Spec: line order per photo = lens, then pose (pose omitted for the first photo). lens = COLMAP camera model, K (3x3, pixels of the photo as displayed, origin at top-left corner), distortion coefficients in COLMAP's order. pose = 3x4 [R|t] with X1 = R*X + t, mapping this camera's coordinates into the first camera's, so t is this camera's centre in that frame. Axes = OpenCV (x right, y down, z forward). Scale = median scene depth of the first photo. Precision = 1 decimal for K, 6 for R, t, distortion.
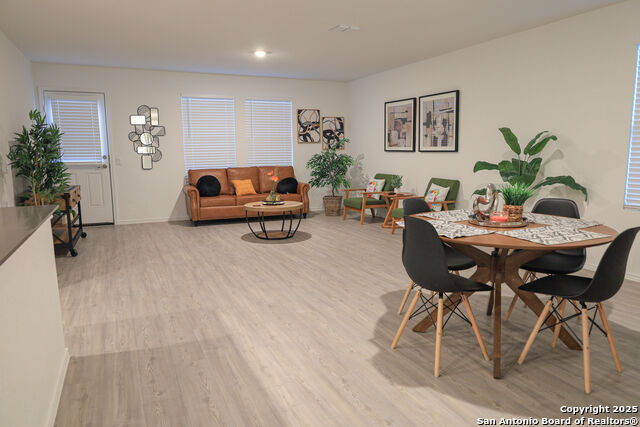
lens RADIAL K [[437.0, 0, 314.9], [0, 437.0, 216.7], [0, 0, 1]] dist [-0.006506, -0.003056]
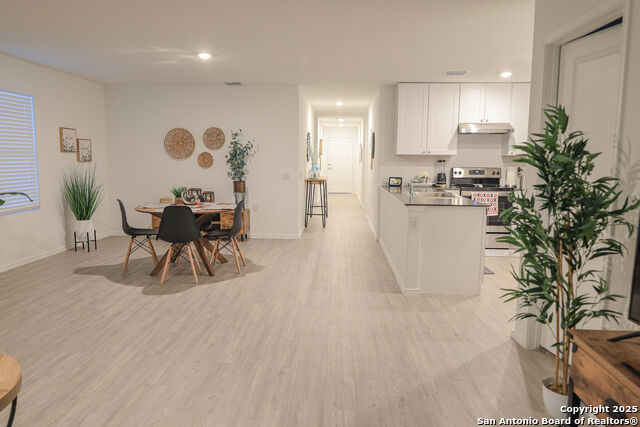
lens RADIAL K [[437.0, 0, 320.5], [0, 437.0, 211.0], [0, 0, 1]] dist [-0.006506, -0.003056]
pose [[-0.892578, -0.054614, 0.447574, -0.388140], [0.064153, 0.967156, 0.245953, -0.163482], [-0.446306, 0.248246, -0.859759, 0.959889]]
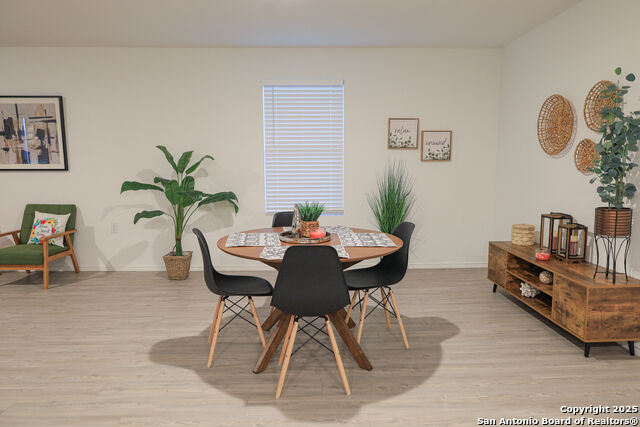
lens RADIAL K [[437.0, 0, 319.6], [0, 437.0, 215.3], [0, 0, 1]] dist [-0.006506, -0.003056]
pose [[0.383573, -0.110305, 0.916900, -0.222031], [0.136895, 0.988664, 0.061670, -0.042955], [-0.913308, 0.101864, 0.394325, 0.210690]]
